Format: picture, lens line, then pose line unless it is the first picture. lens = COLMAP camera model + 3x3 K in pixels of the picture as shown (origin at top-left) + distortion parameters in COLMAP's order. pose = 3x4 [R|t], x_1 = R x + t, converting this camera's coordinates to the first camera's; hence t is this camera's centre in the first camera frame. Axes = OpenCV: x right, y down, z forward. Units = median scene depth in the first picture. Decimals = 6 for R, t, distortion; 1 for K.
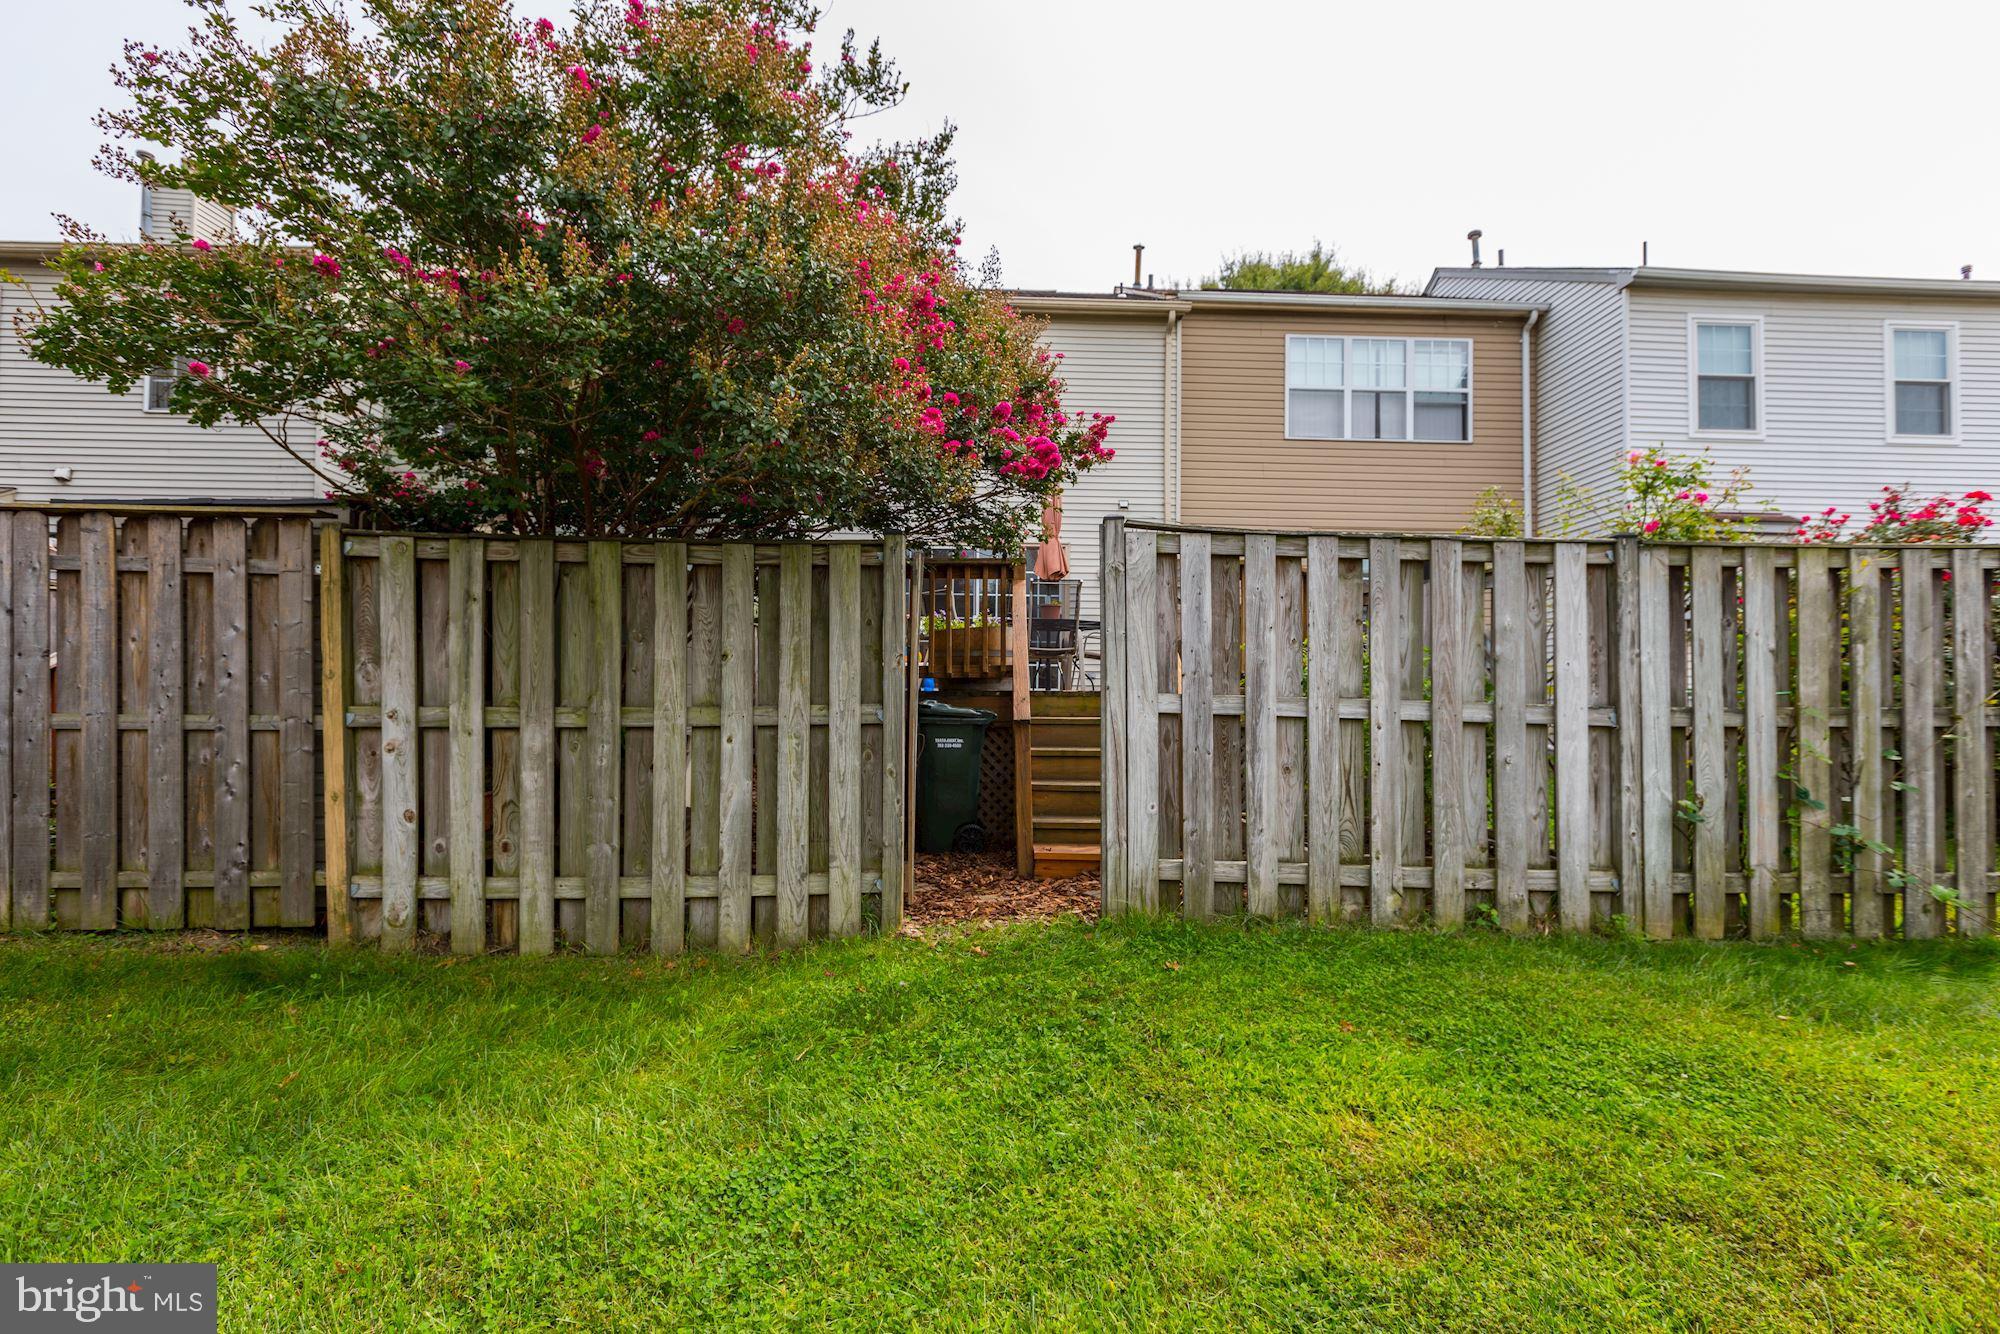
lens RADIAL K [[892.5, 0, 1008.3], [0, 892.5, 691.2], [0, 0, 1]] dist [0.003031, 0.000147]
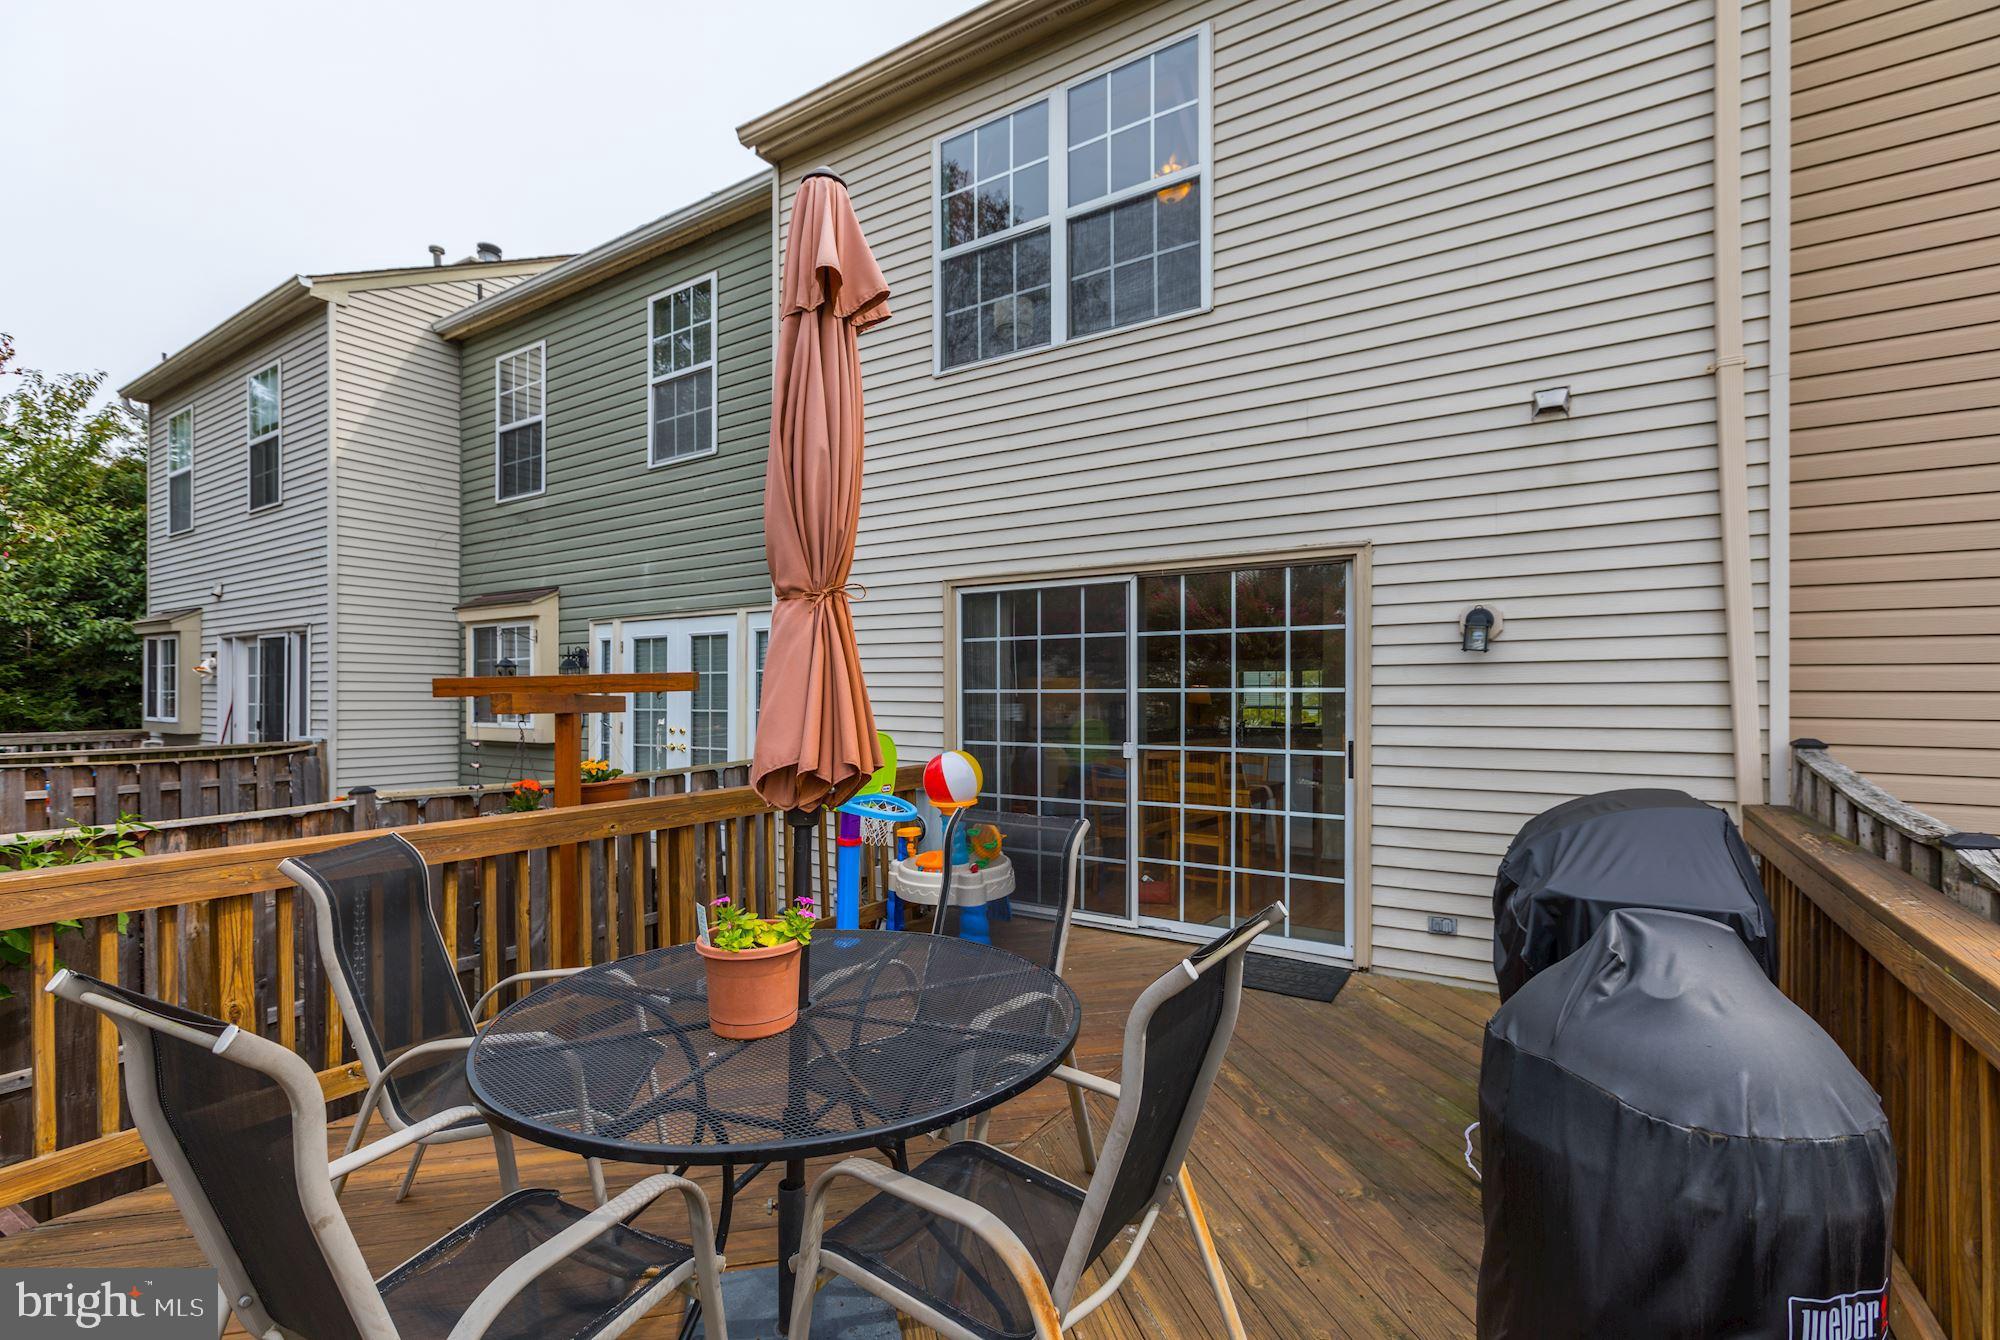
lens RADIAL K [[889.1, 0, 1007.2], [0, 889.1, 696.6], [0, 0, 1]] dist [0.000201, 0.000324]
pose [[0.810569, -0.007015, -0.585601, 0.455070], [0.015067, 0.999847, 0.008879, -0.318035], [0.585449, -0.016020, 0.810551, 1.823509]]
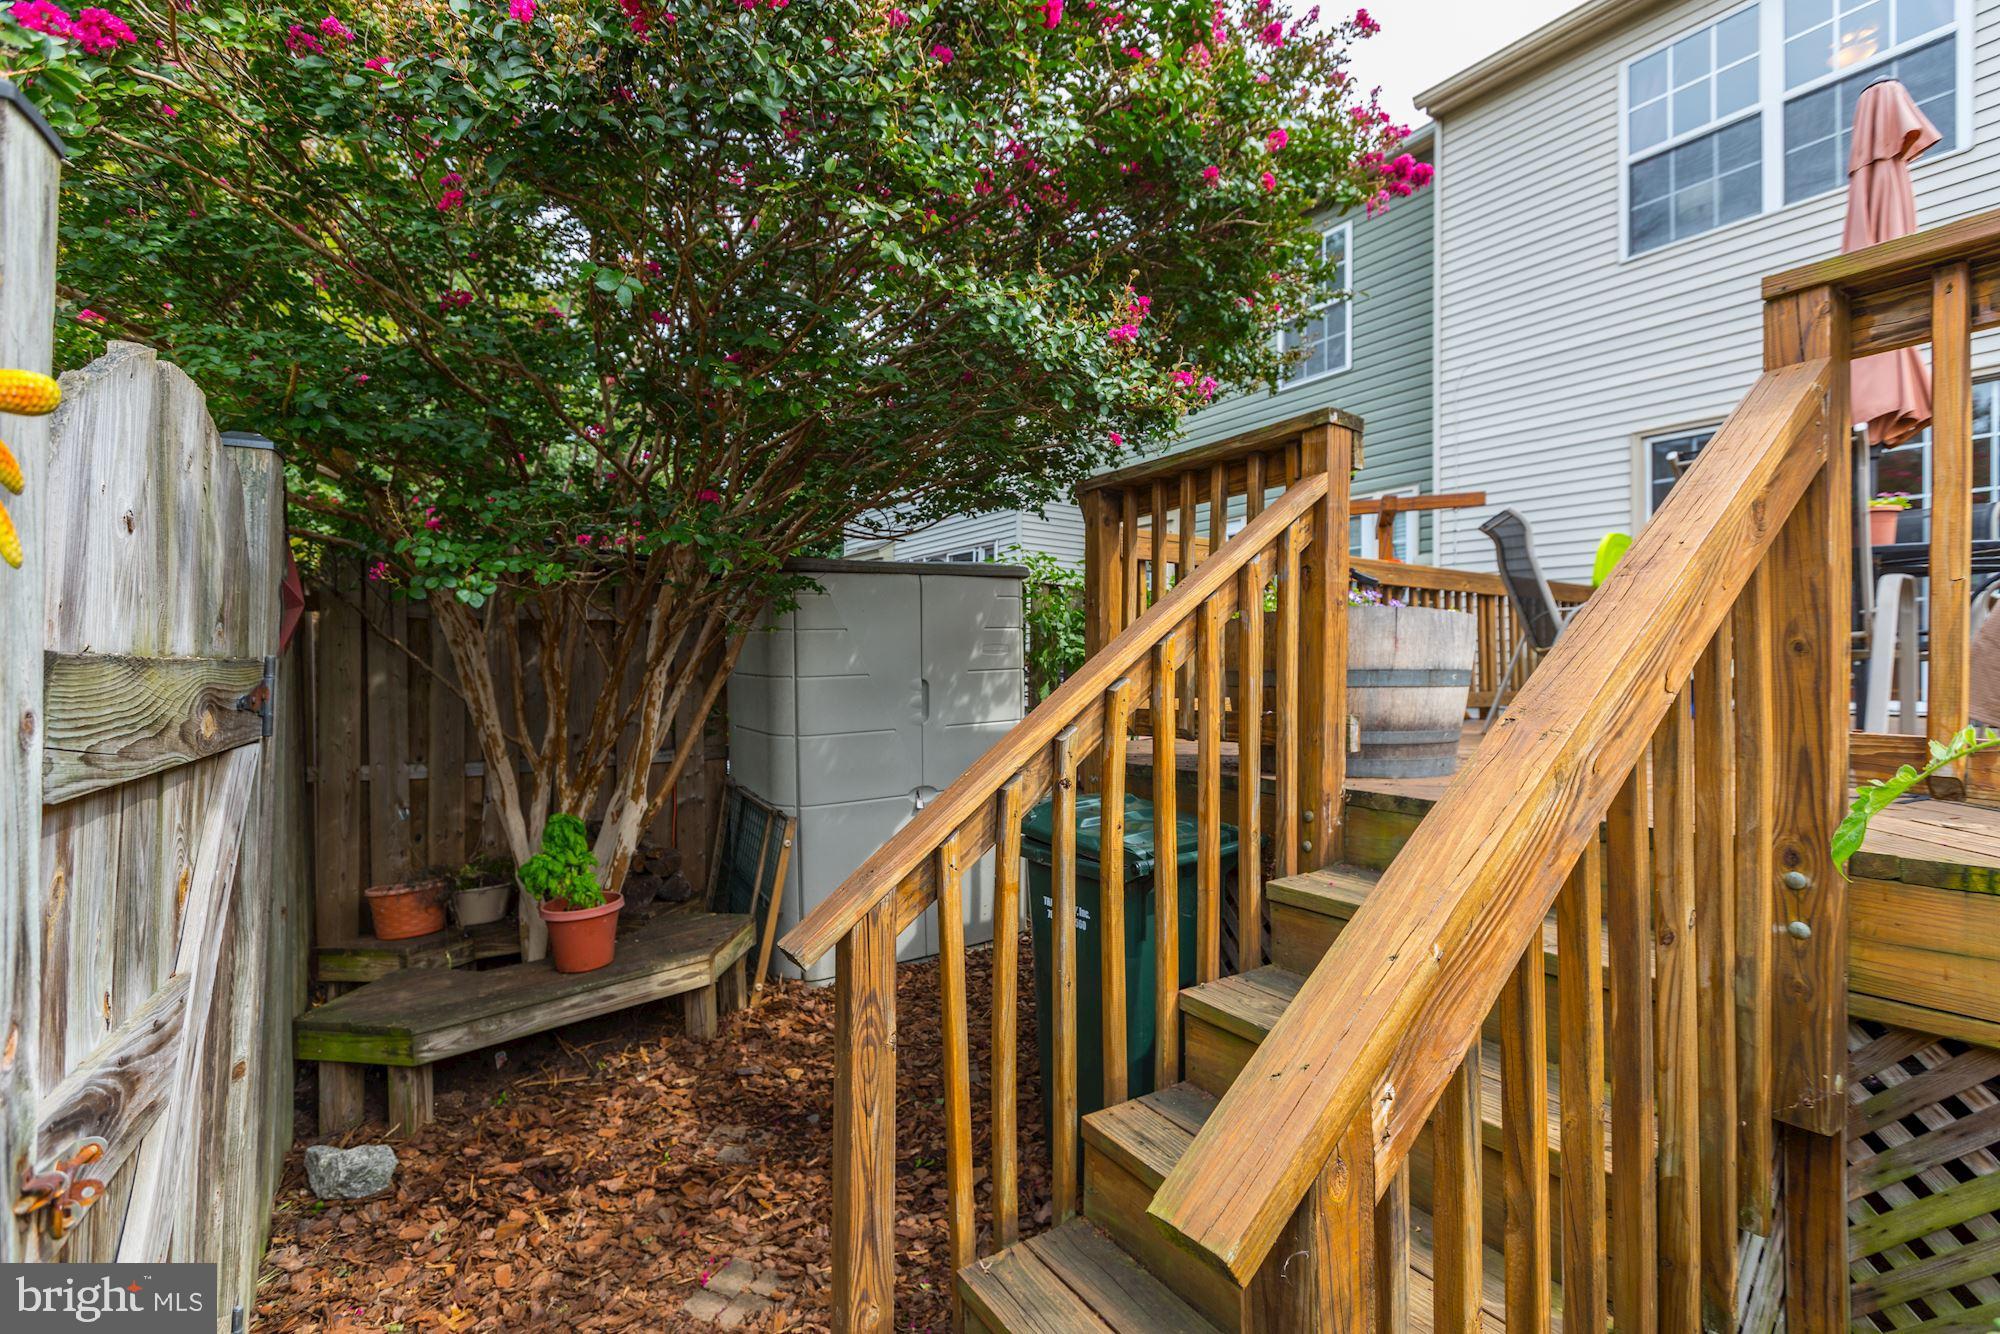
lens RADIAL K [[908.5, 0, 1005.6], [0, 908.5, 672.6], [0, 0, 1]] dist [0.000542, 0.001043]
pose [[0.532188, -0.010569, -0.846560, 0.367571], [0.013307, 0.999903, -0.004118, -0.066646], [0.846521, -0.009073, 0.532277, 1.052457]]
